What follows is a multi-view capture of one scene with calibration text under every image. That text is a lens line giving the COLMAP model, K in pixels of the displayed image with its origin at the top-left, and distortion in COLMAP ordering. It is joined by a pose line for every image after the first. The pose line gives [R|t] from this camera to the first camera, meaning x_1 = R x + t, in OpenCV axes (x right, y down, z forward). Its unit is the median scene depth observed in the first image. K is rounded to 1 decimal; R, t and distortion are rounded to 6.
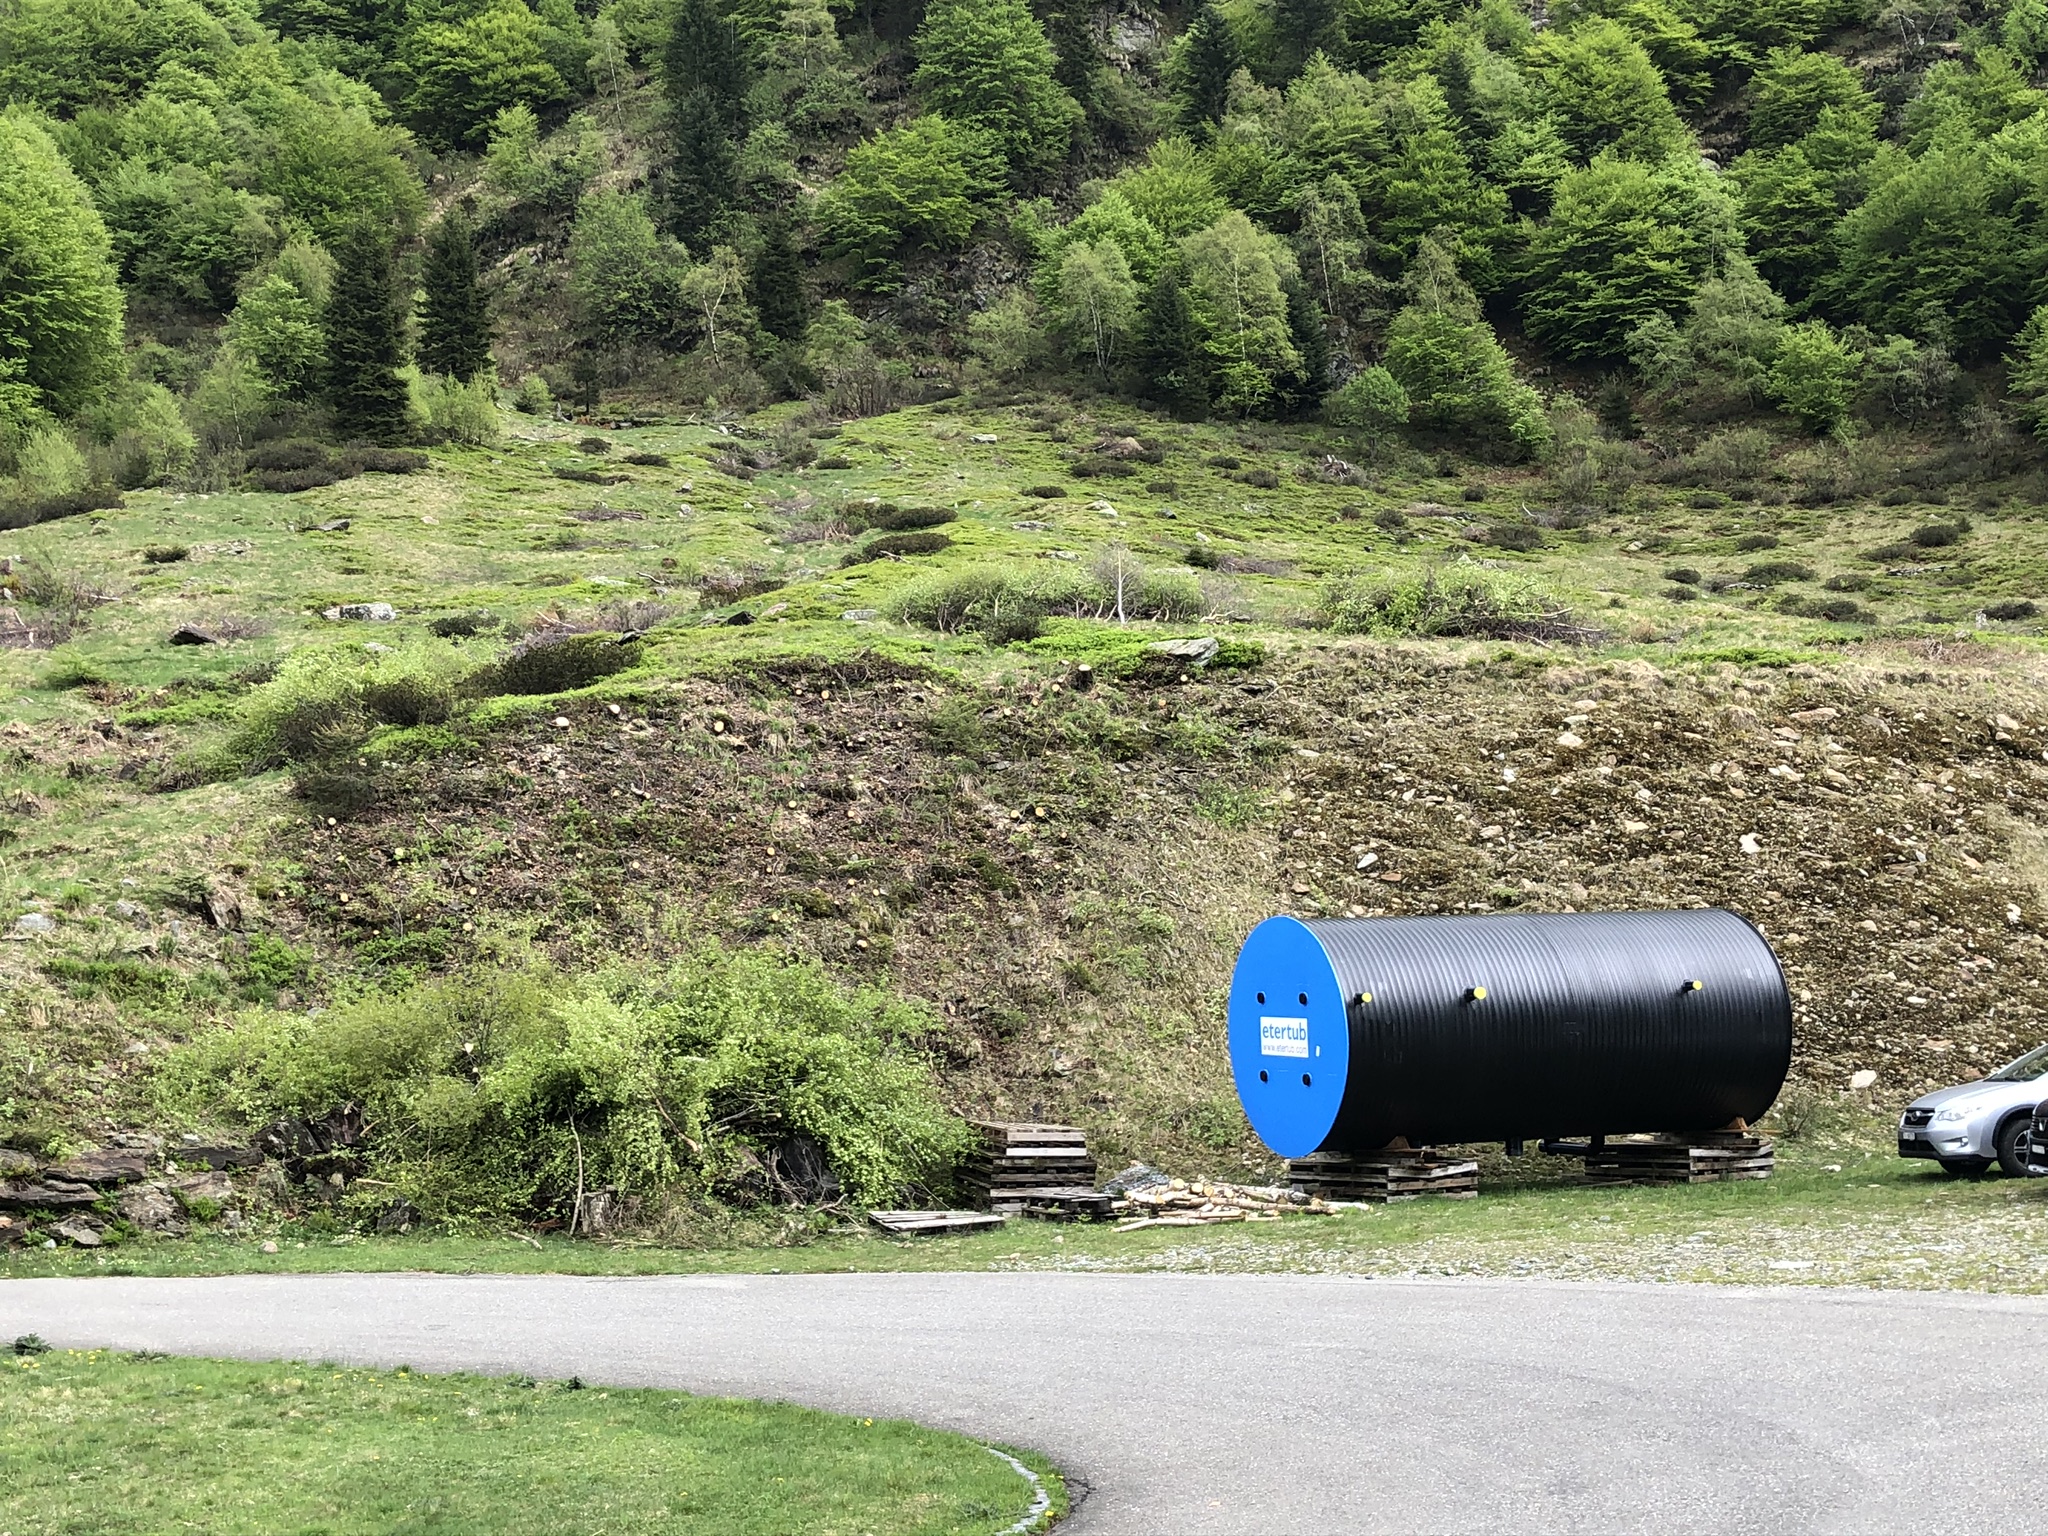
lens RADIAL K [[2521.1, 0, 1014.1], [0, 2521.1, 763.9], [0, 0, 1]] dist [0.184583, -0.551449]
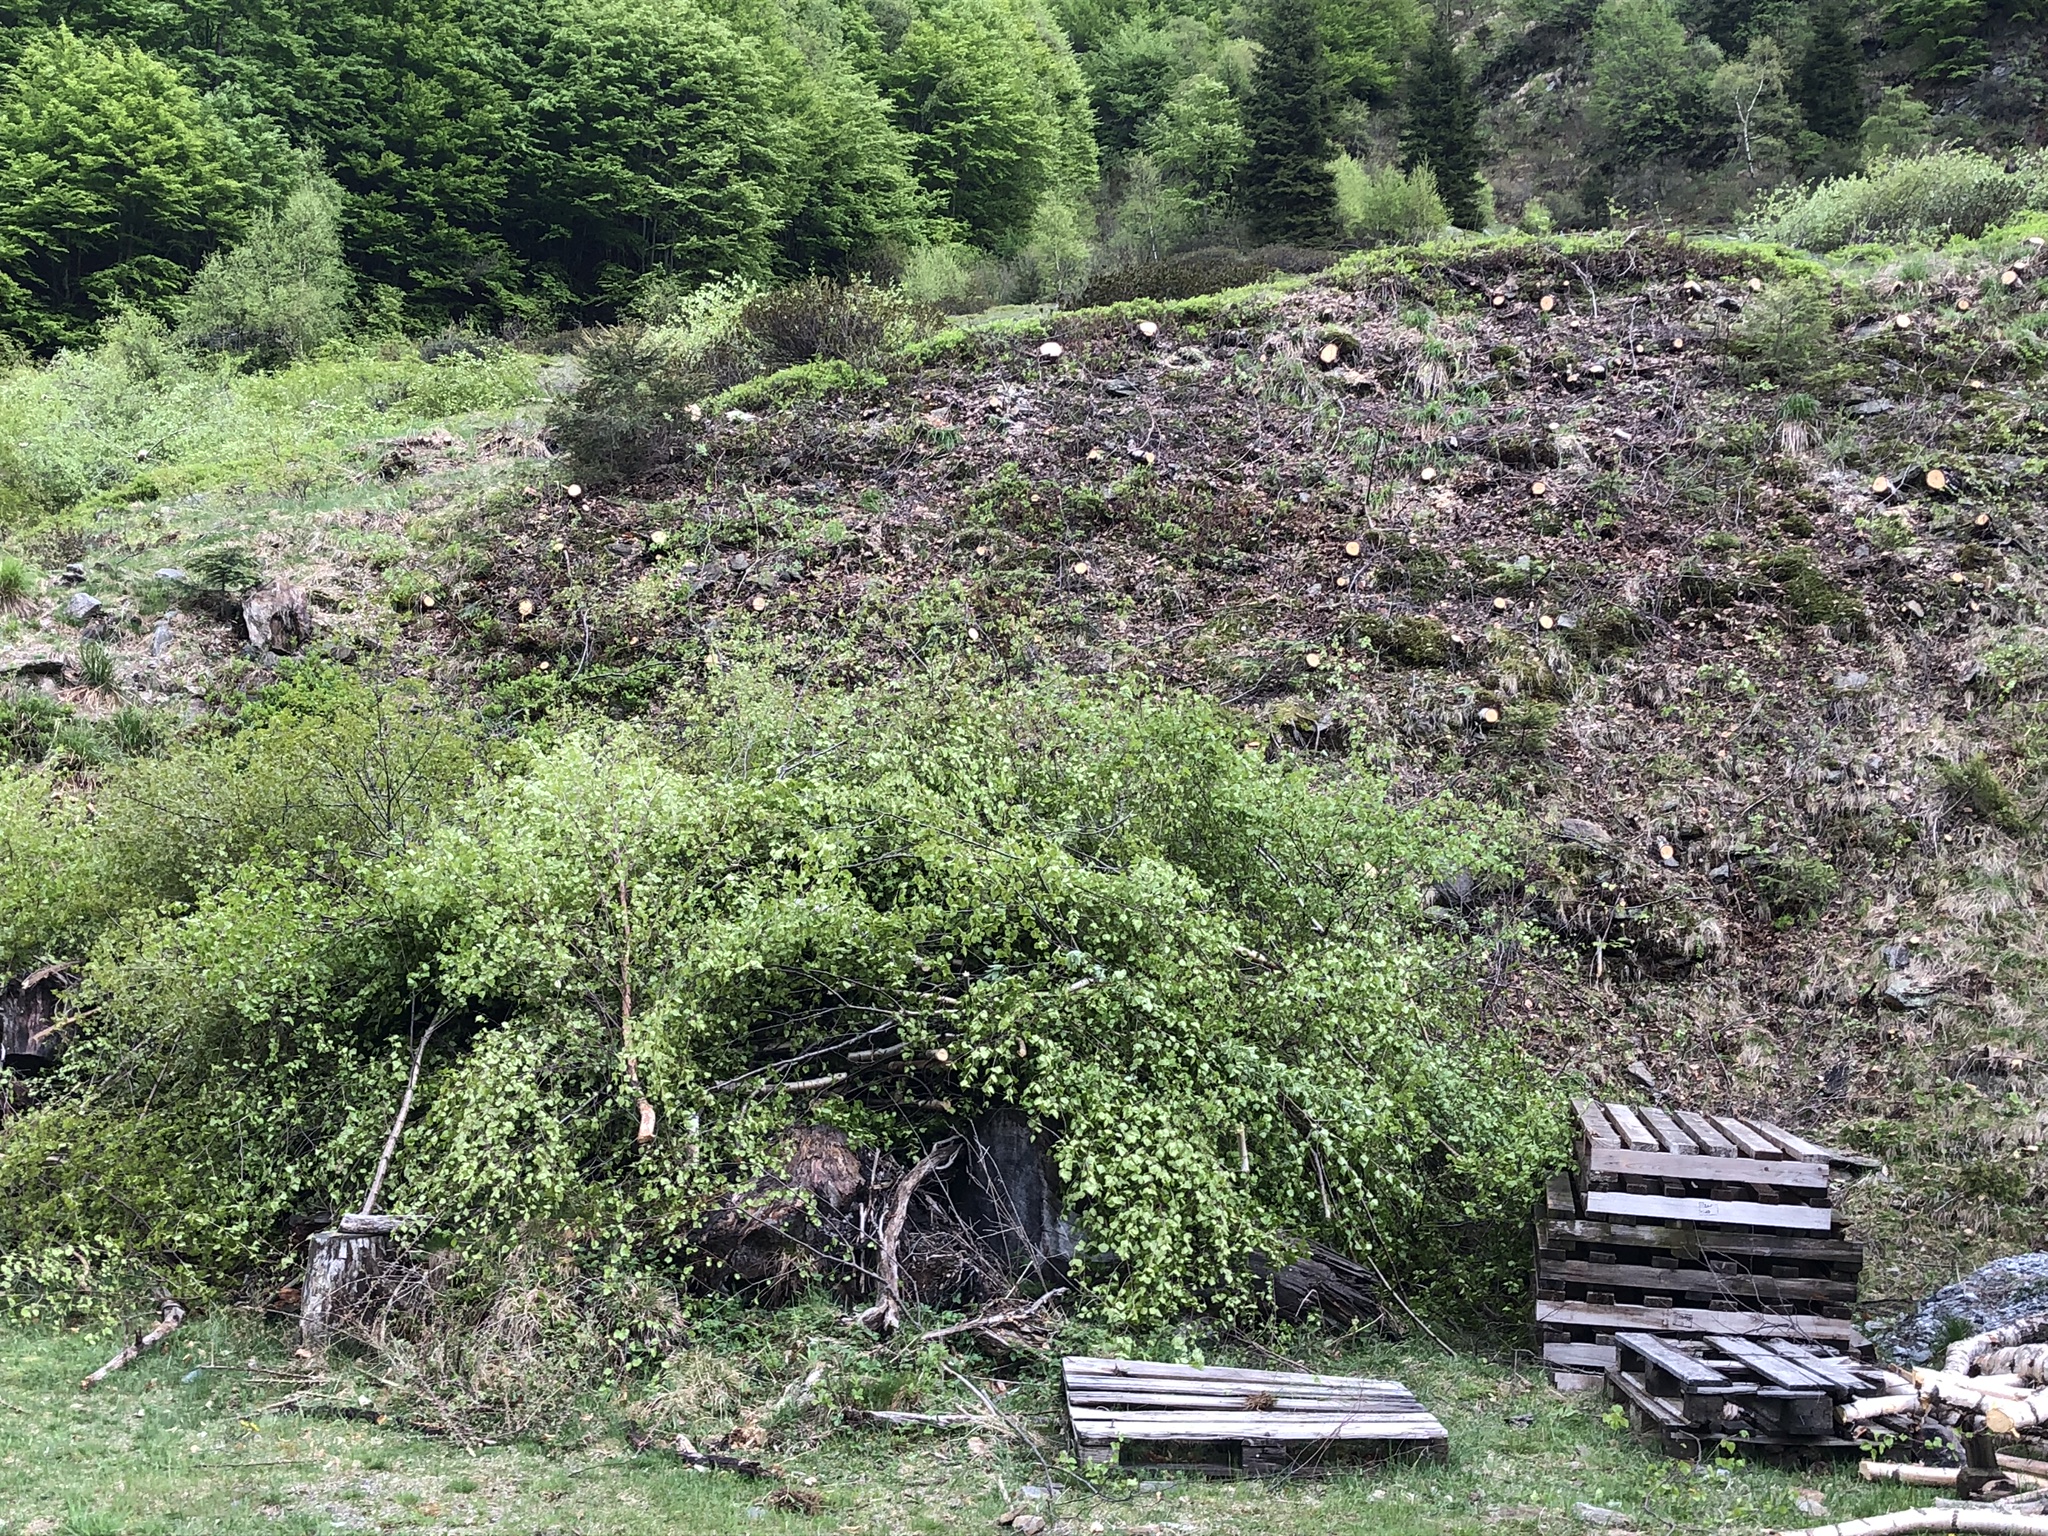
lens RADIAL K [[2521.1, 0, 1014.1], [0, 2521.1, 763.9], [0, 0, 1]] dist [0.184583, -0.551449]
pose [[0.913475, 0.015223, -0.406609, 0.027061], [-0.001221, 0.999398, 0.034675, 0.031126], [0.406892, -0.031178, 0.912944, 0.251636]]
